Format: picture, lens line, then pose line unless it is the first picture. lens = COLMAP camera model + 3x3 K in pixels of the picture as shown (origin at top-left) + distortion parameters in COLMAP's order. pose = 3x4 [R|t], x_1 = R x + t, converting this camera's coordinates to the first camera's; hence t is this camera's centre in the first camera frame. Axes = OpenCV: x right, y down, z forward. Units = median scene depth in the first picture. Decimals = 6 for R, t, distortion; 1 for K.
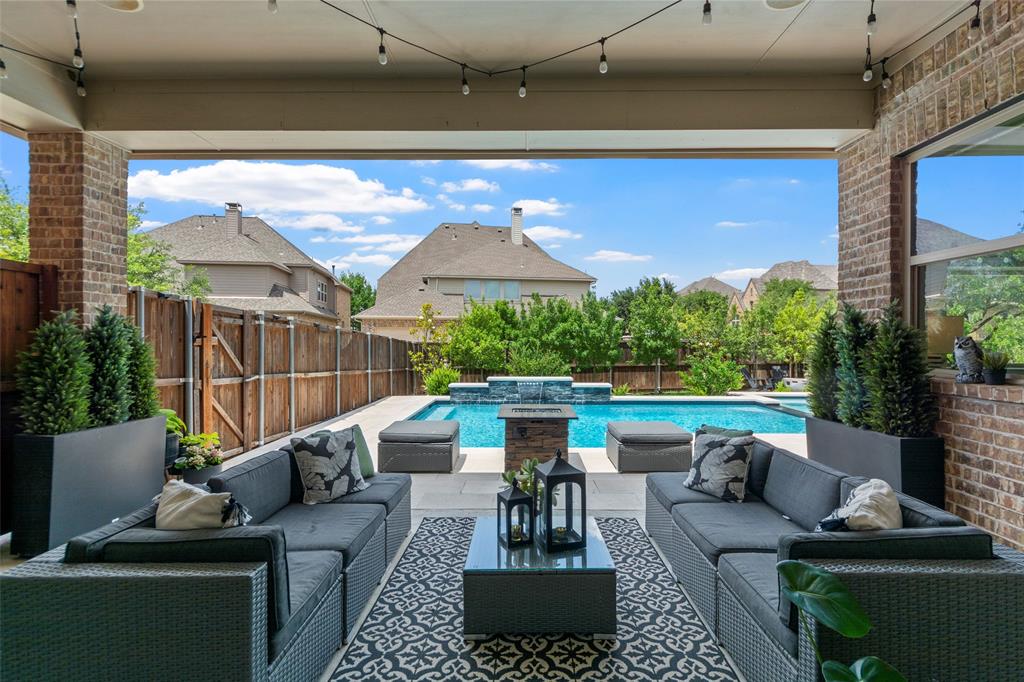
lens RADIAL K [[493.9, 0, 517.7], [0, 493.9, 340.1], [0, 0, 1]] dist [-0.004587, -0.000331]
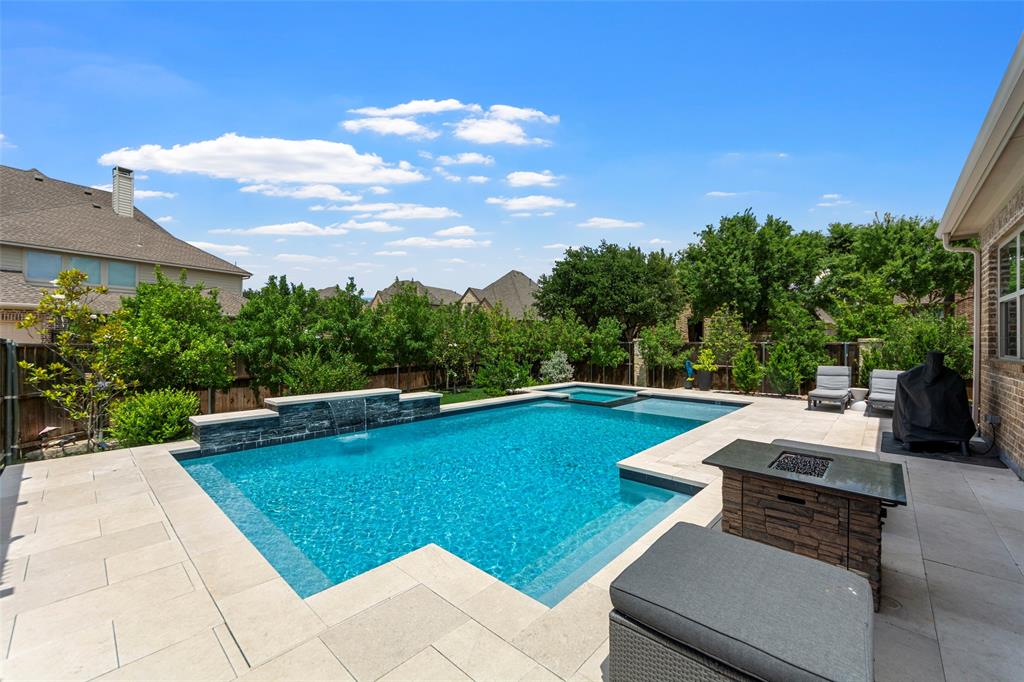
lens RADIAL K [[410.2, 0, 513.8], [0, 410.2, 341.1], [0, 0, 1]] dist [0.001993, -0.000026]
pose [[0.674077, 0.001055, 0.738660, -0.238542], [0.000486, 0.999998, -0.001872, 0.003347], [-0.738661, 0.001621, 0.674076, 0.441855]]
